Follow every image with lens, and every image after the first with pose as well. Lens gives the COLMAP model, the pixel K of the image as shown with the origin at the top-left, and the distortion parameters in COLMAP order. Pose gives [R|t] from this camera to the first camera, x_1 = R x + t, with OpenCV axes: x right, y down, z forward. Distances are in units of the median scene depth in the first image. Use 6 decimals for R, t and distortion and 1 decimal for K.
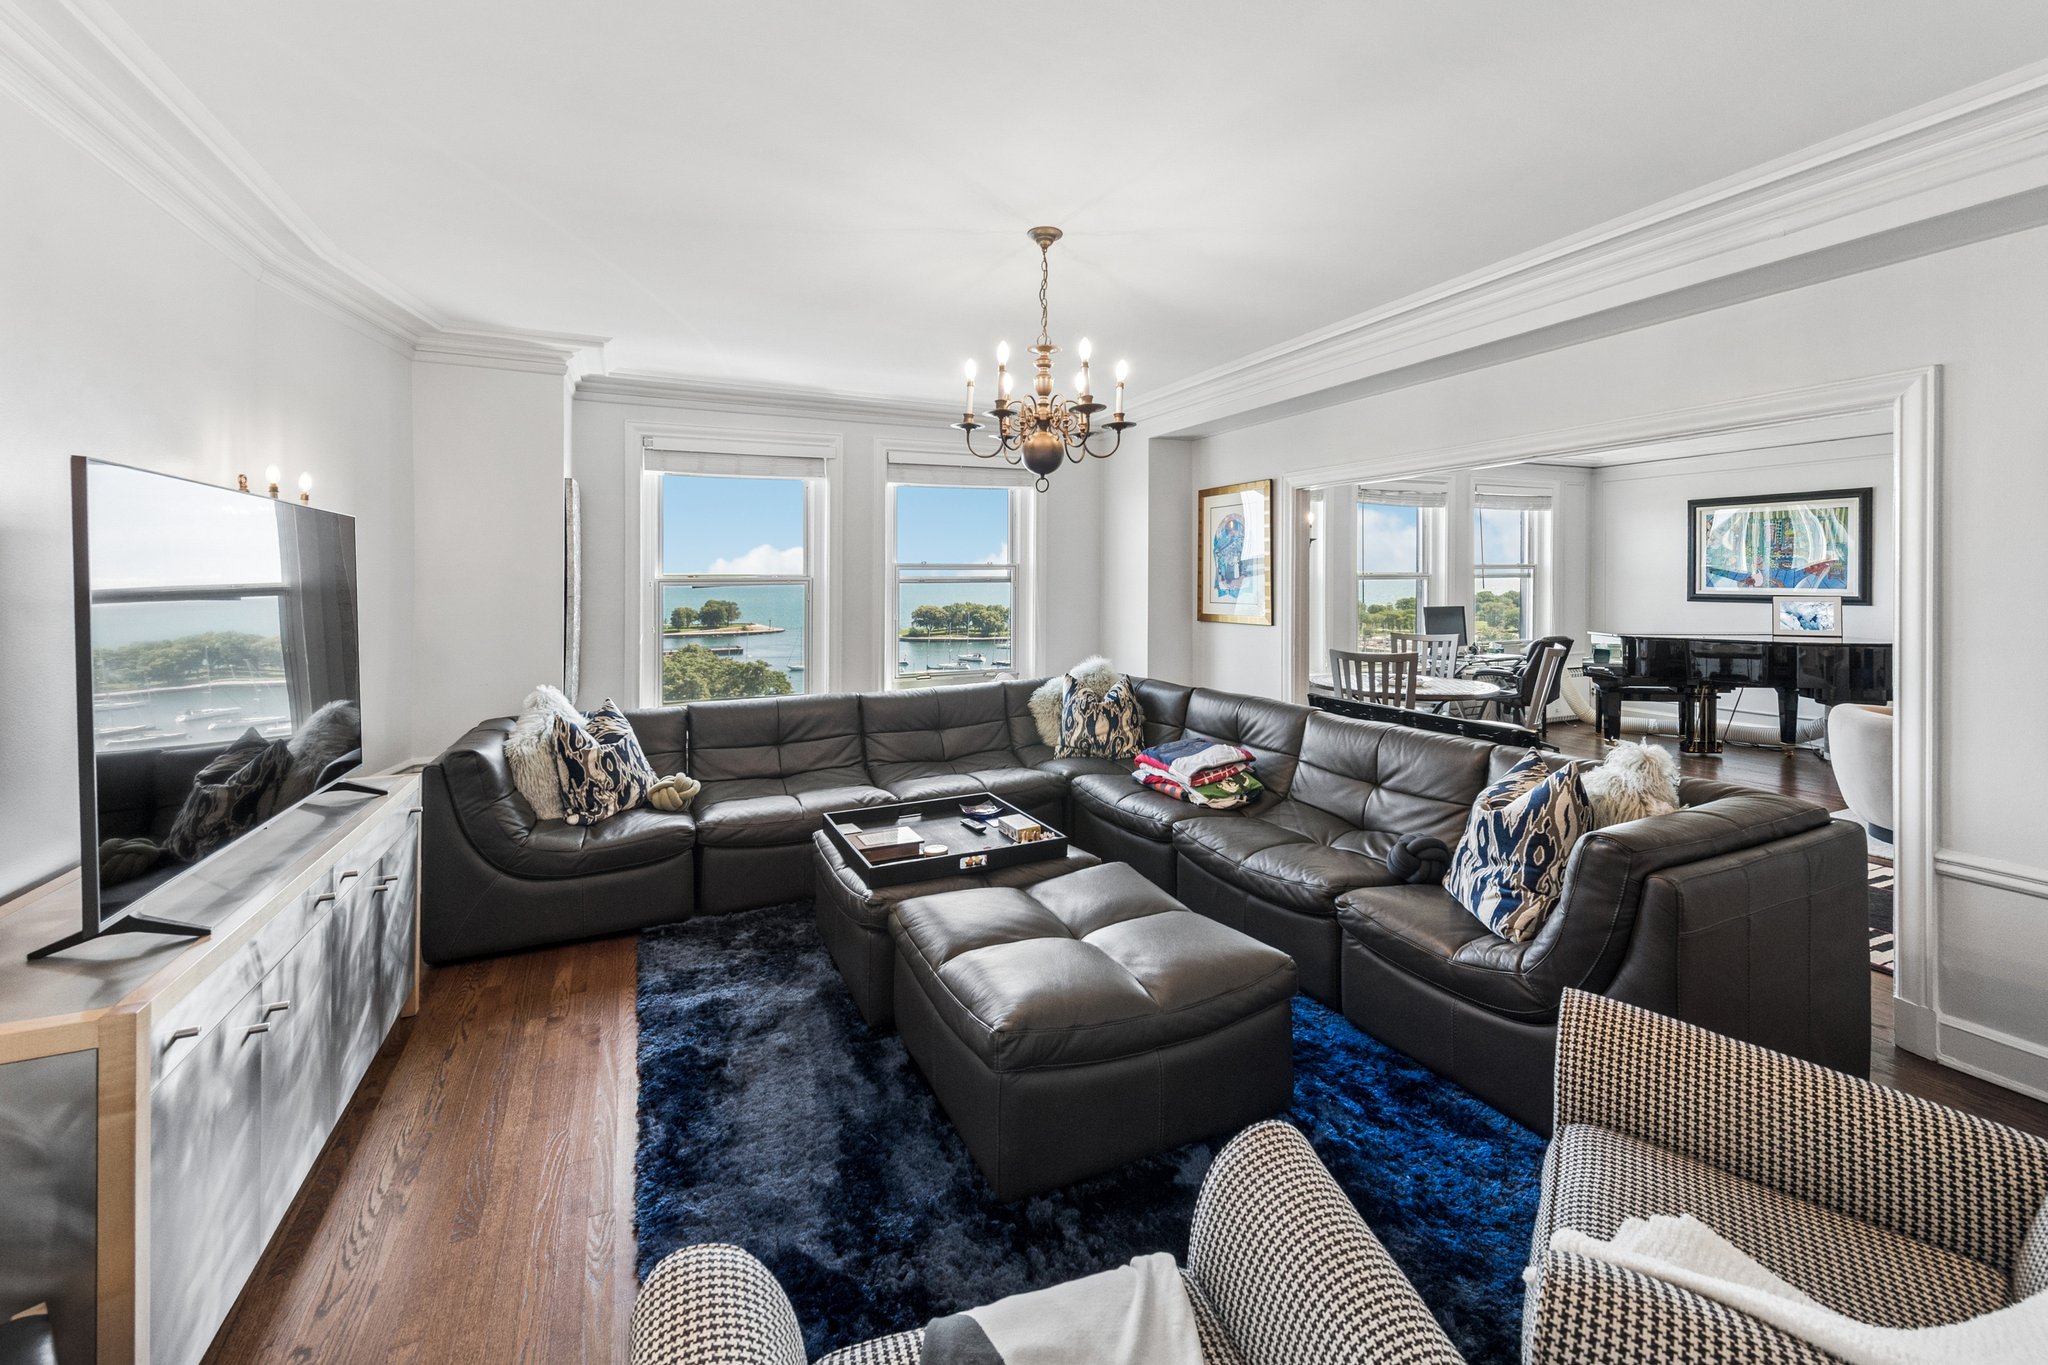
lens RADIAL K [[844.4, 0, 1031.1], [0, 844.4, 579.5], [0, 0, 1]] dist [-0.000119, -0.000092]
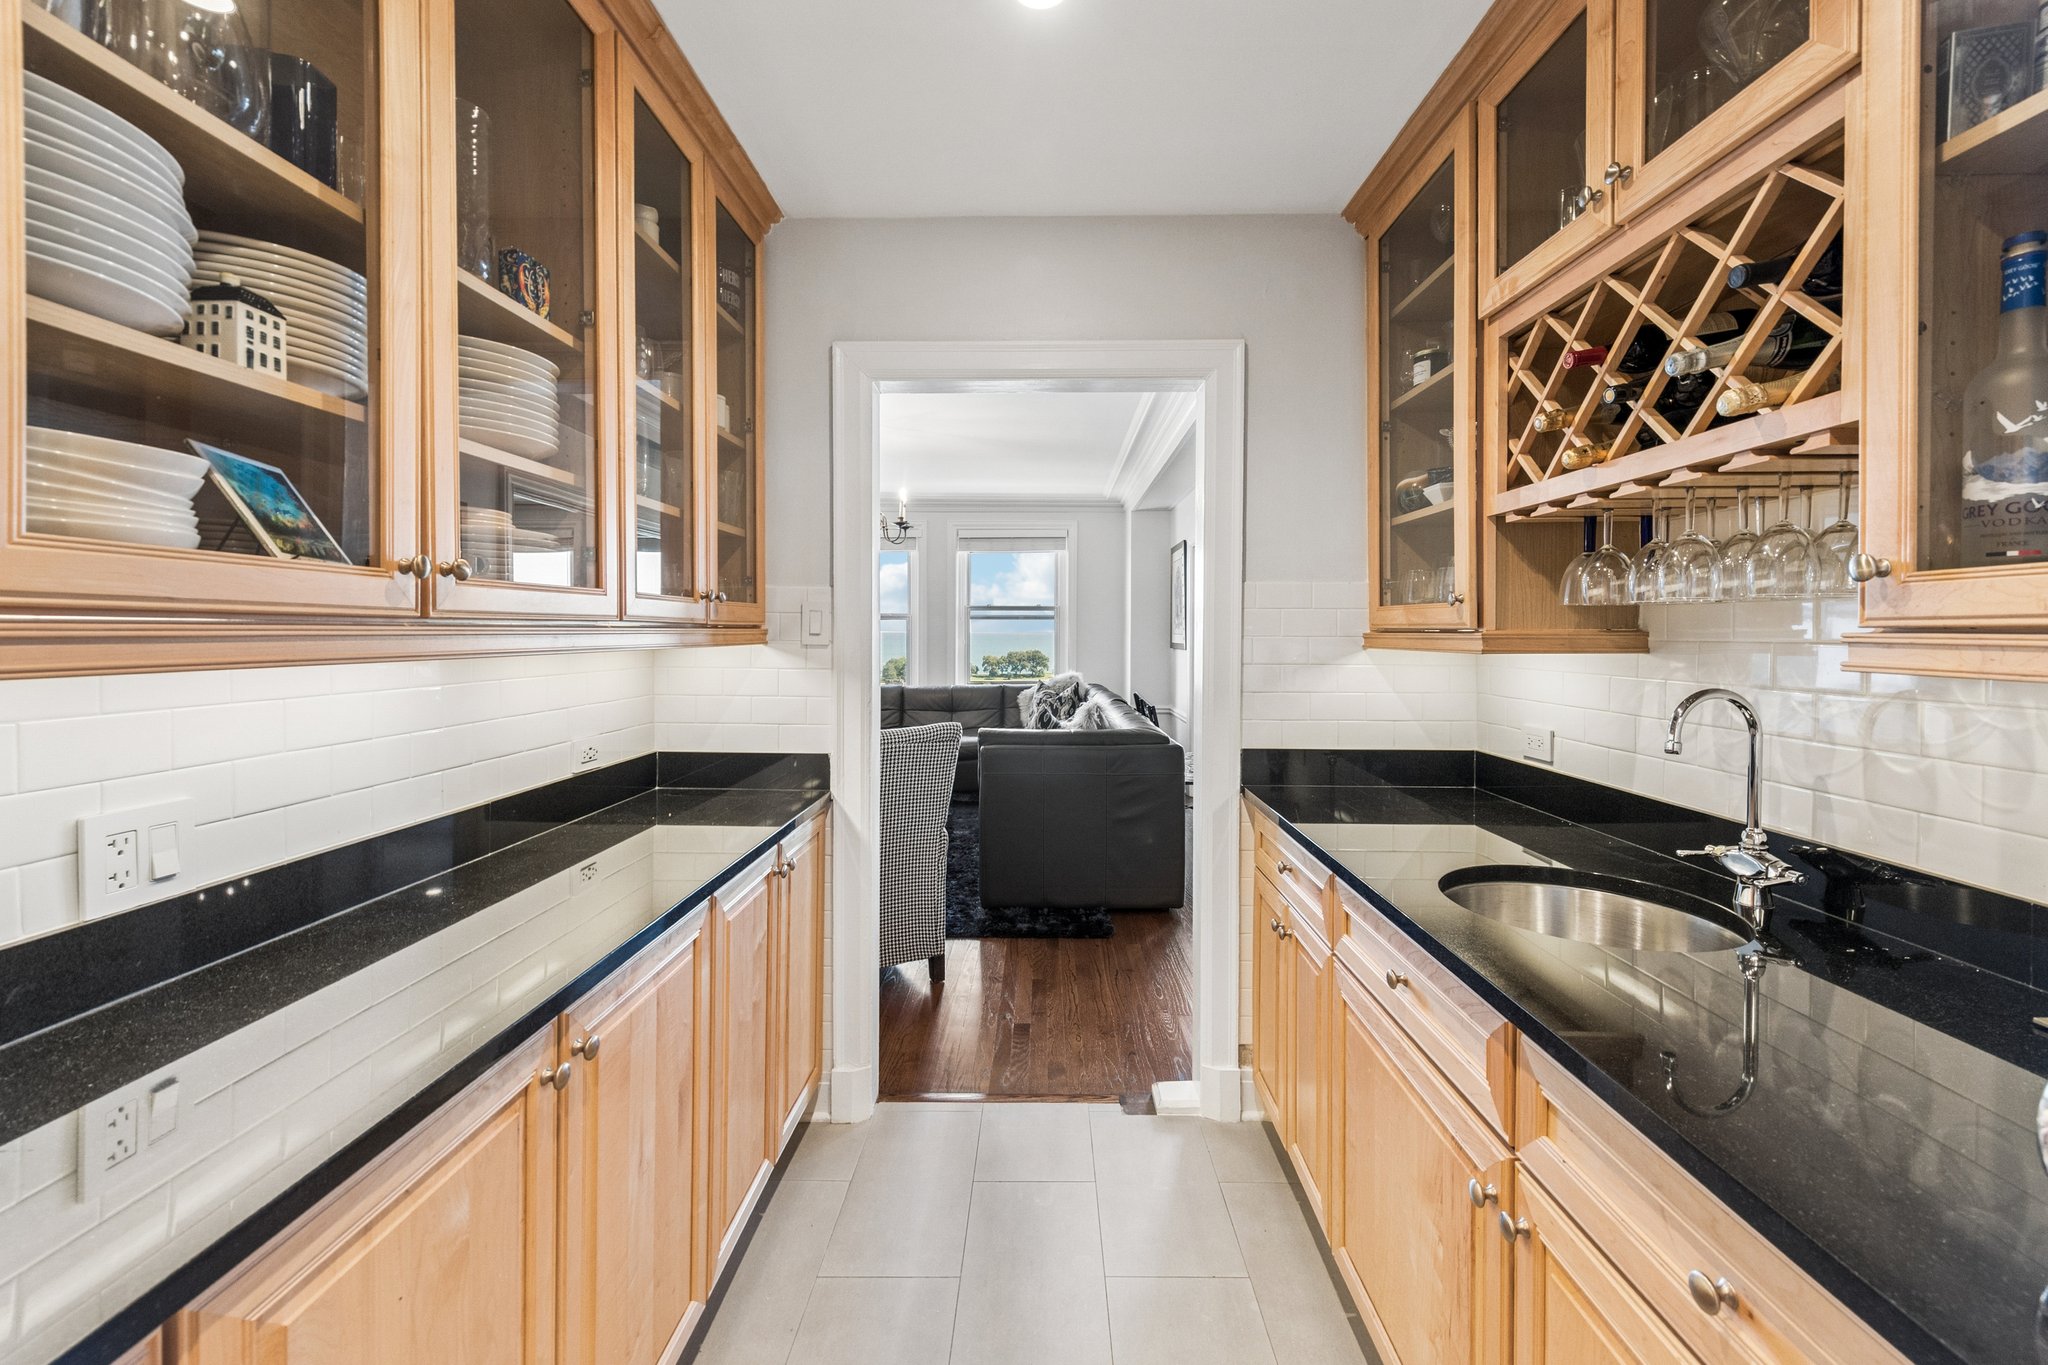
lens RADIAL K [[825.6, 0, 1024.0], [0, 825.6, 682.5], [0, 0, 1]] dist [-0.000572, -0.004015]
pose [[0.897642, 0.031032, -0.439631, 0.684225], [-0.004231, 0.998079, 0.061813, 0.029320], [0.440704, -0.053626, 0.896049, -0.309647]]
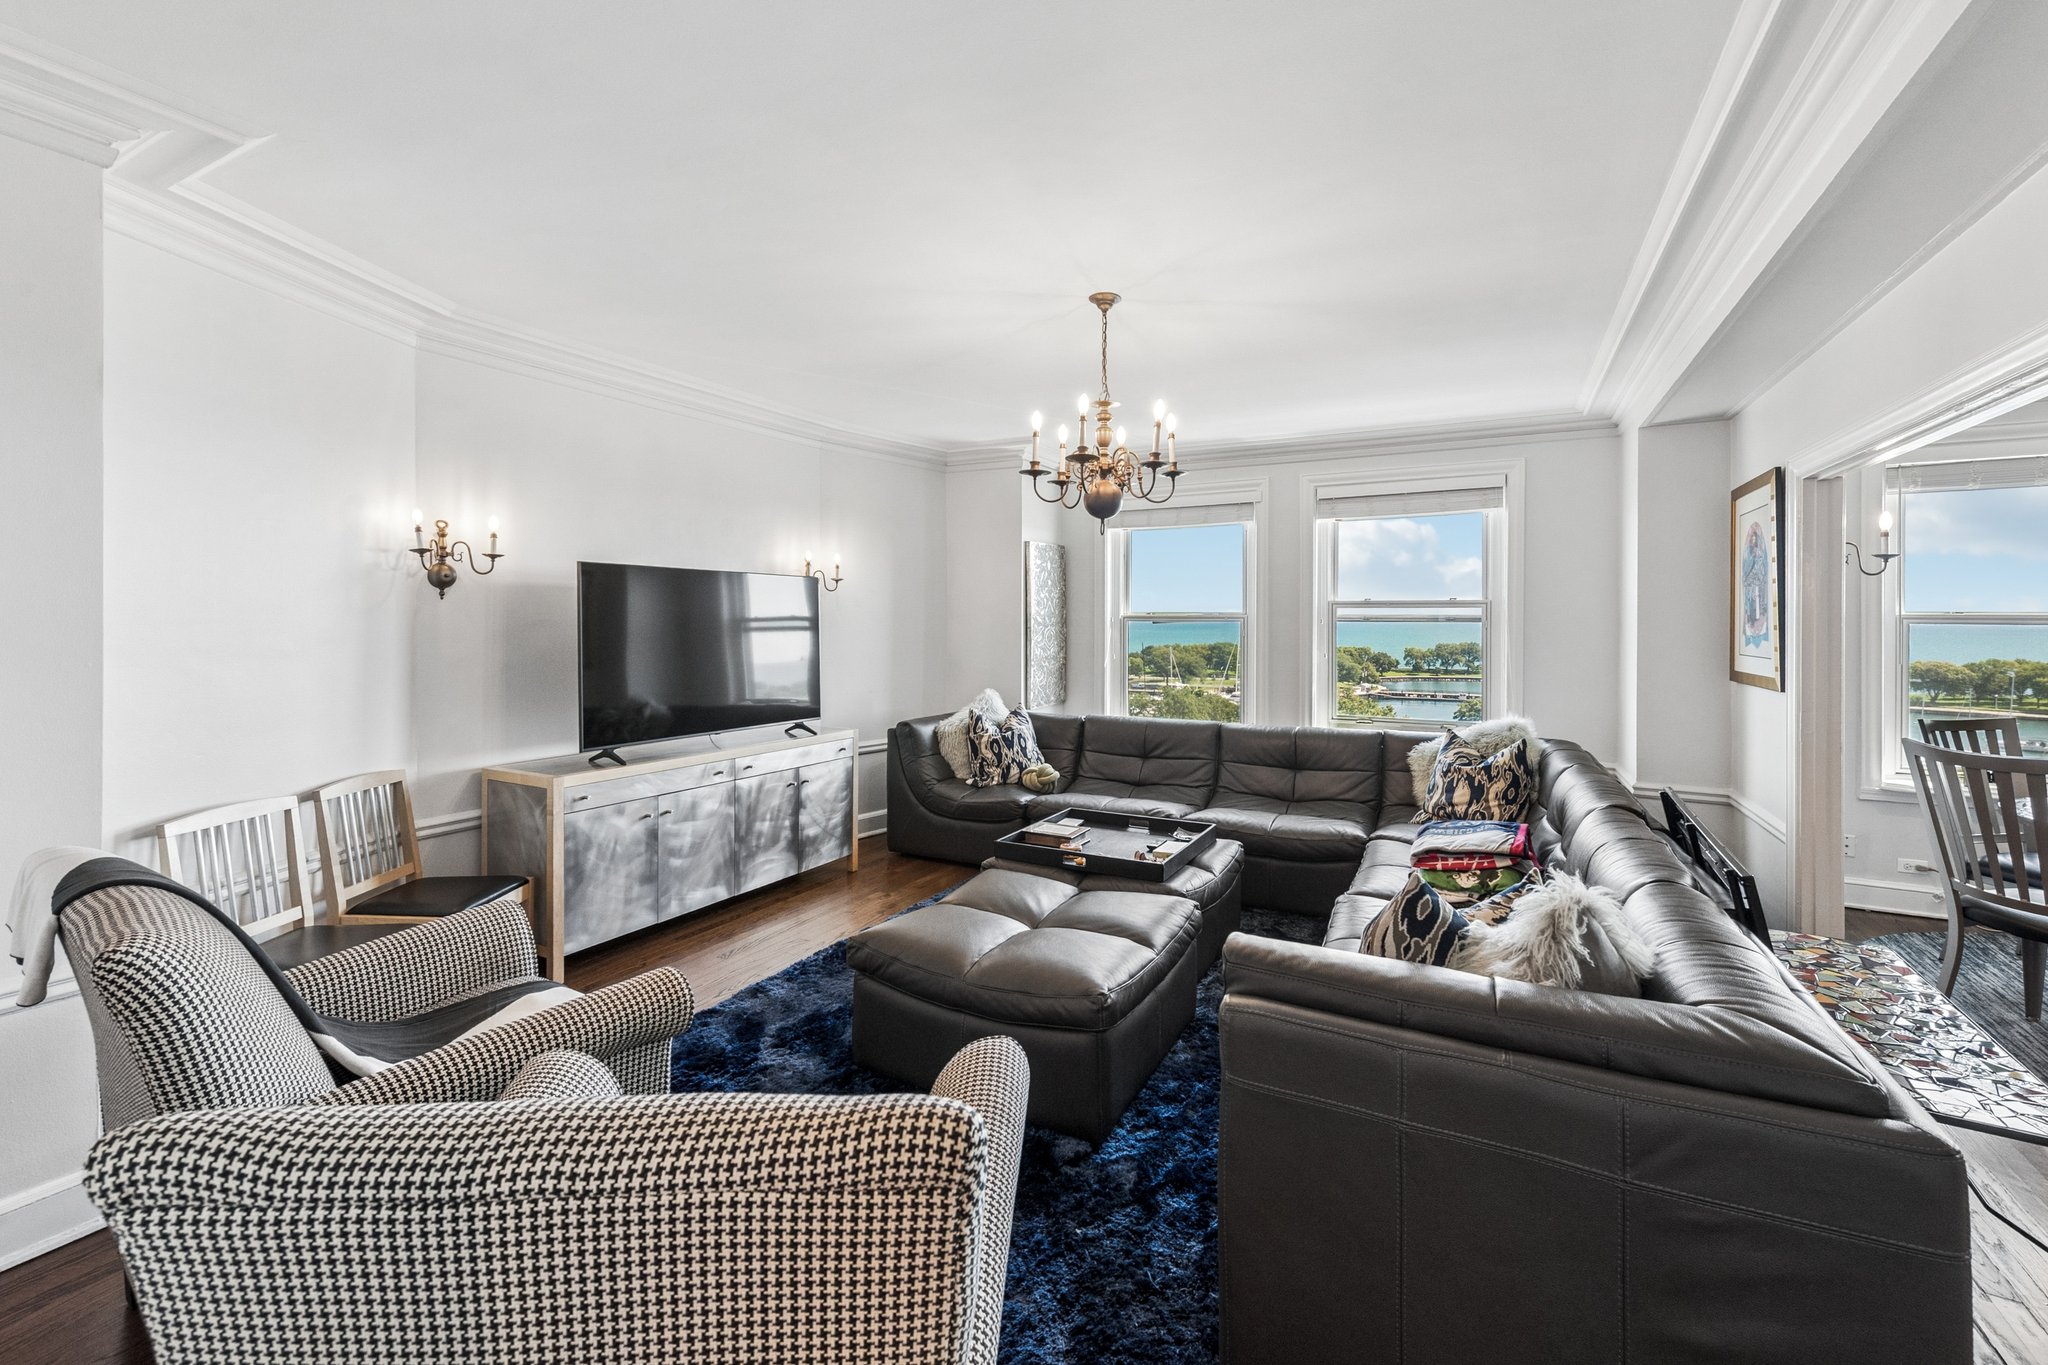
lens RADIAL K [[847.0, 0, 1023.4], [0, 847.0, 619.2], [0, 0, 1]] dist [-0.000295, -0.000069]
pose [[0.597795, 0.007432, -0.801615, 0.496293], [-0.008217, 0.999961, 0.003143, 0.001811], [0.801607, 0.004708, 0.597832, 0.155175]]
